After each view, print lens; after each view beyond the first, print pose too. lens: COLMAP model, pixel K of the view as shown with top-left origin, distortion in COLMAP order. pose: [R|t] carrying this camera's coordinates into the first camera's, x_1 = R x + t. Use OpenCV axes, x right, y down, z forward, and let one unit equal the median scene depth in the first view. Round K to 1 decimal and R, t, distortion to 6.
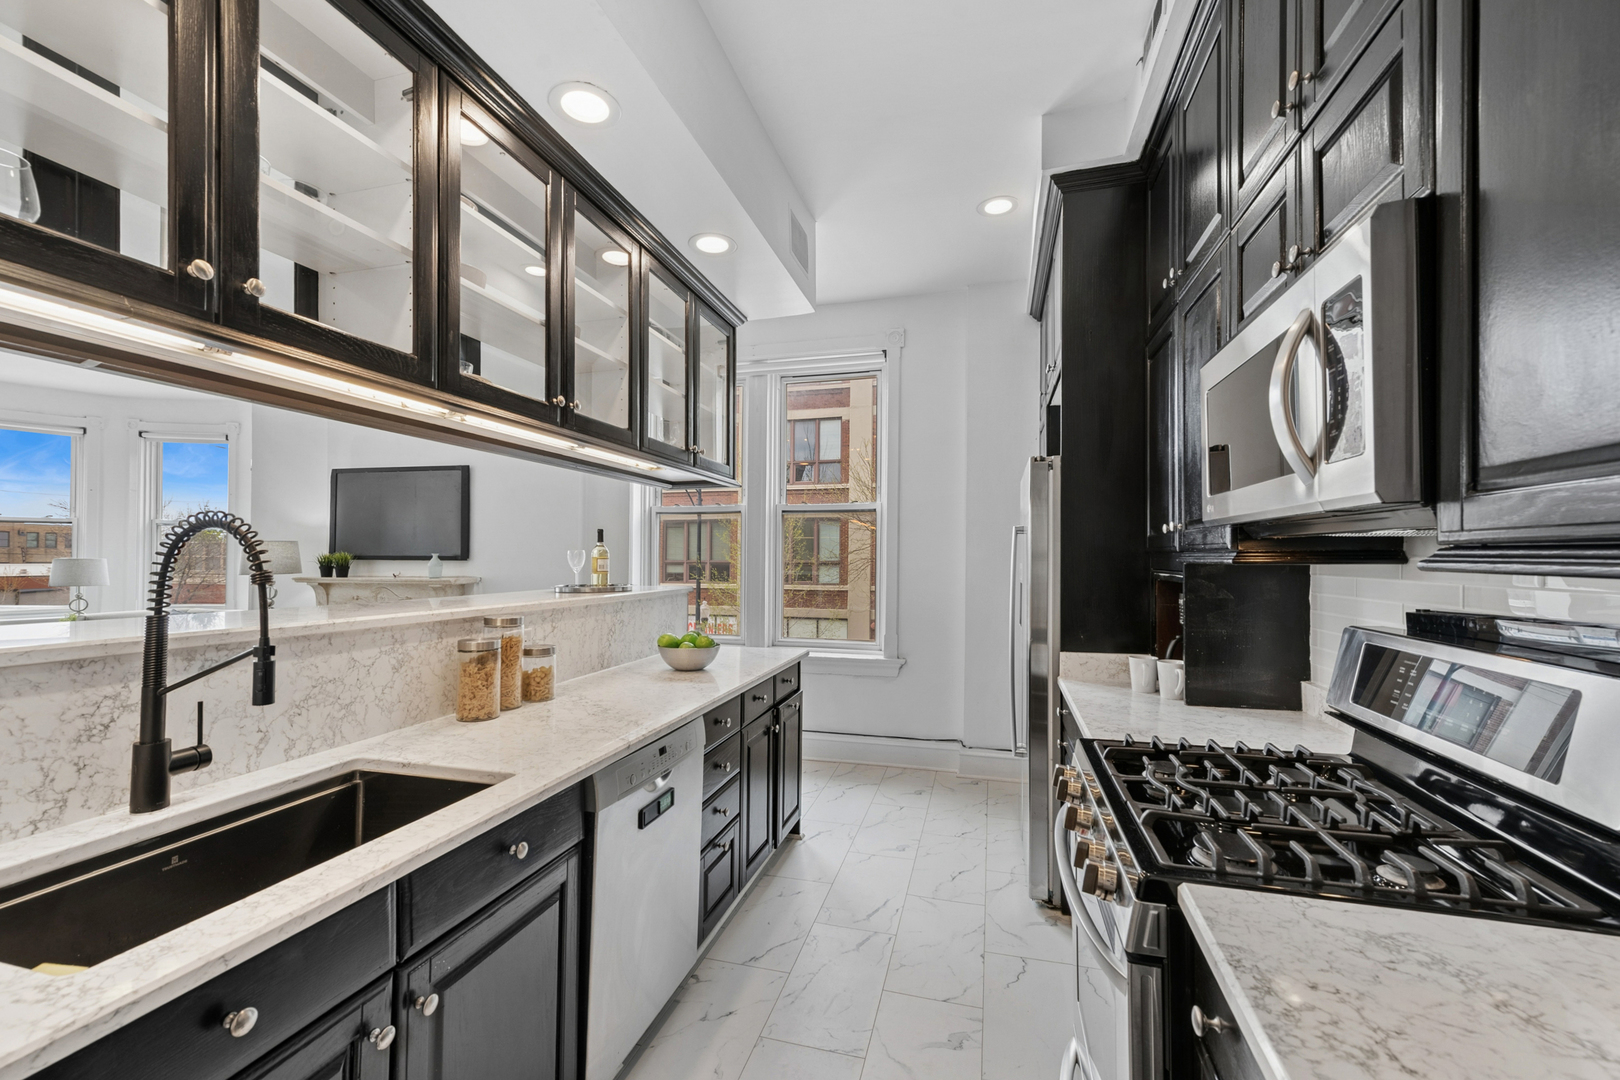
lens RADIAL K [[663.4, 0, 810.0], [0, 663.4, 540.0], [0, 0, 1]] dist [0.015088, -0.000034]
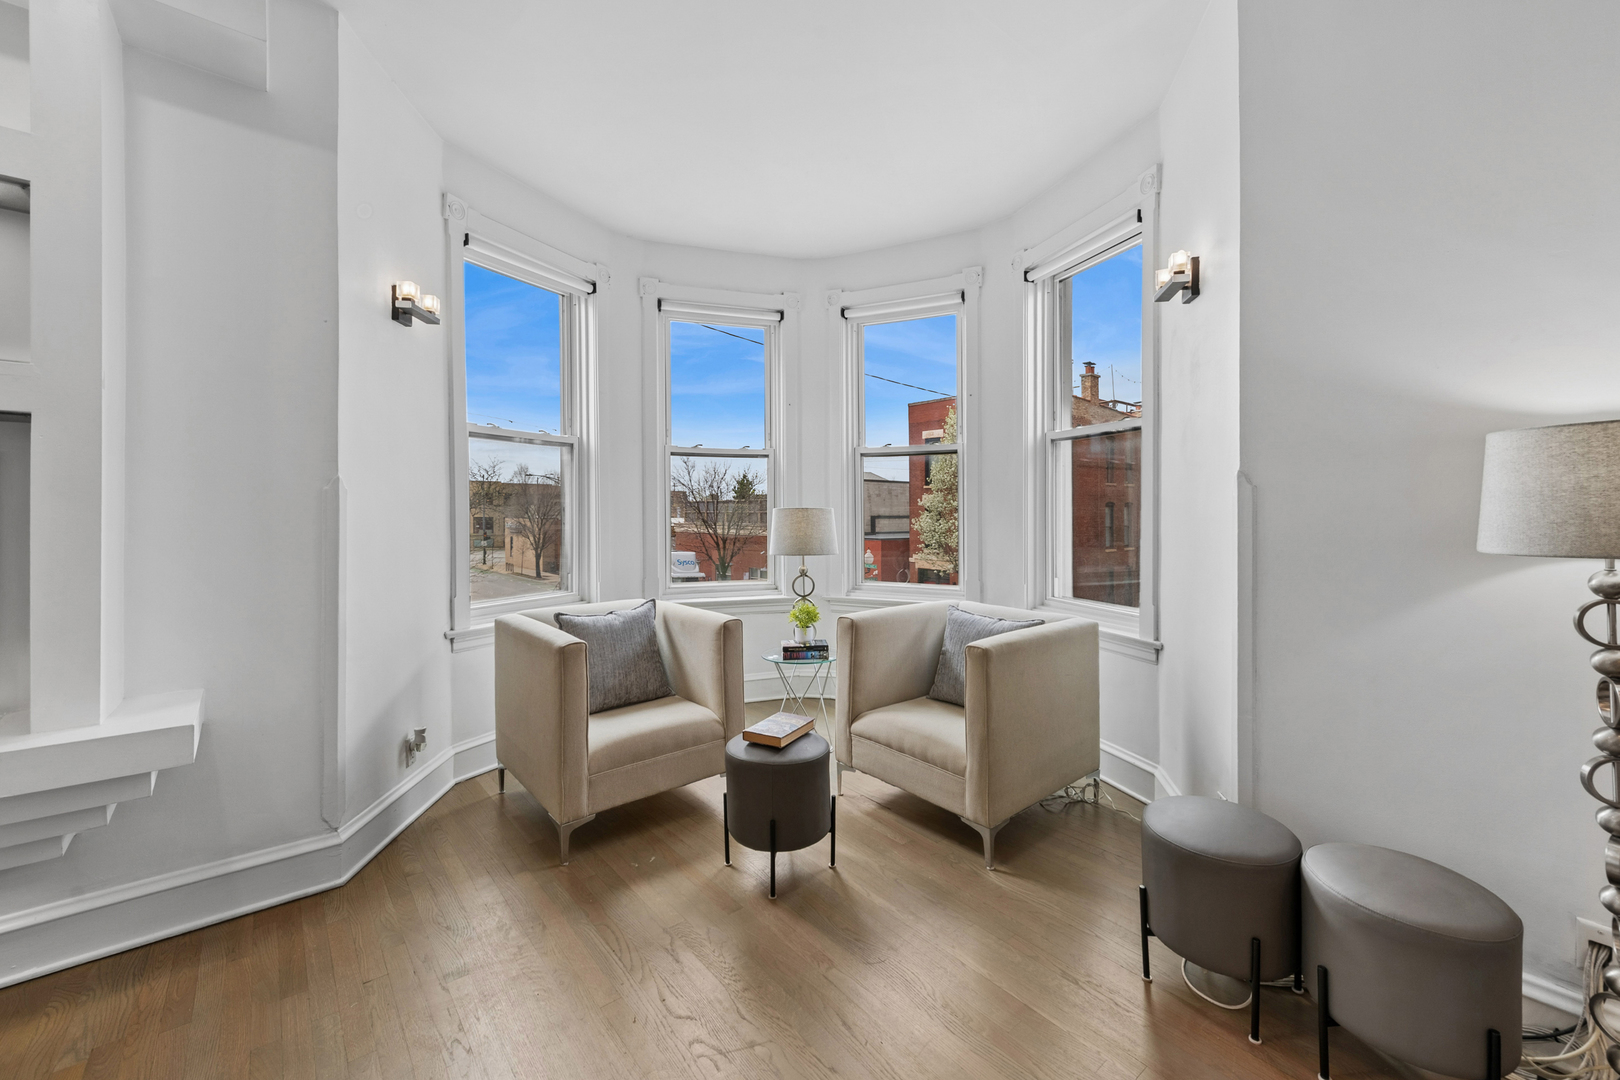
lens RADIAL K [[662.8, 0, 817.5], [0, 662.8, 506.1], [0, 0, 1]] dist [0.013195, -0.000149]
pose [[0.829463, -0.008929, -0.558490, -0.909055], [0.014648, 0.999876, 0.005769, 0.027387], [0.558369, -0.012966, 0.829491, 0.637163]]
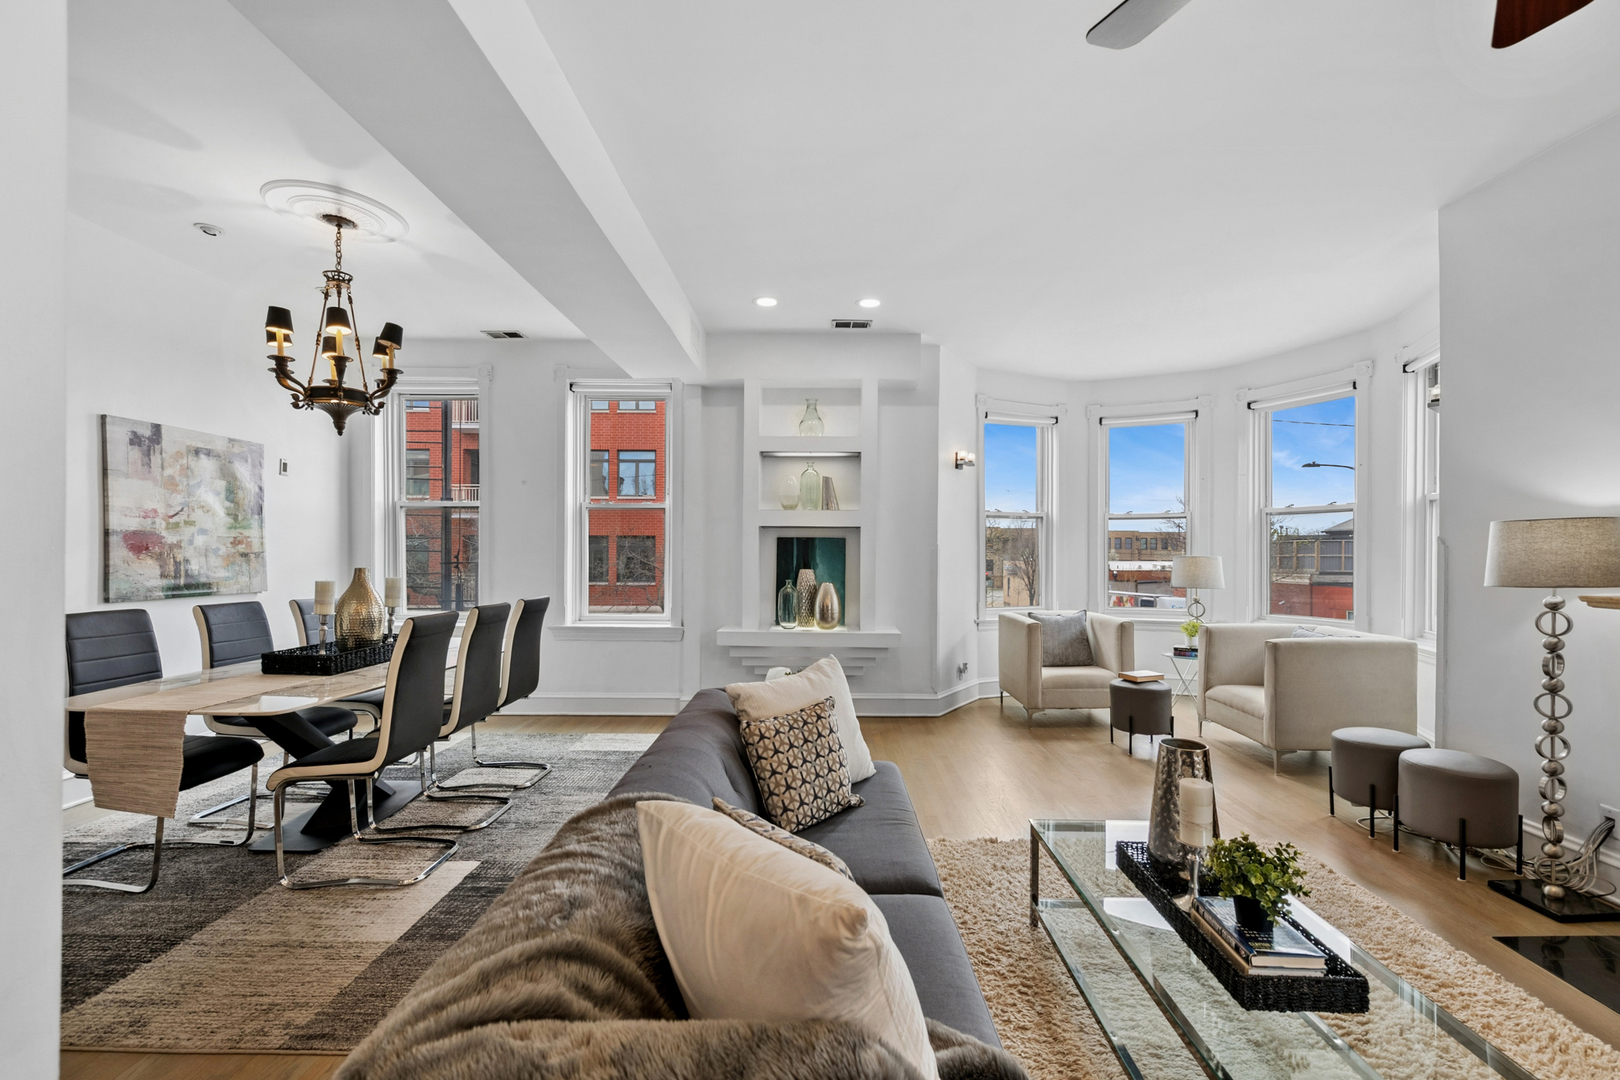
lens RADIAL K [[670.5, 0, 810.6], [0, 670.5, 564.9], [0, 0, 1]] dist [0.002715, 0.000018]
pose [[0.256130, 0.012854, -0.966557, -0.460608], [0.017913, 0.999677, 0.018041, 0.016660], [0.966476, -0.021935, 0.255817, 0.368313]]
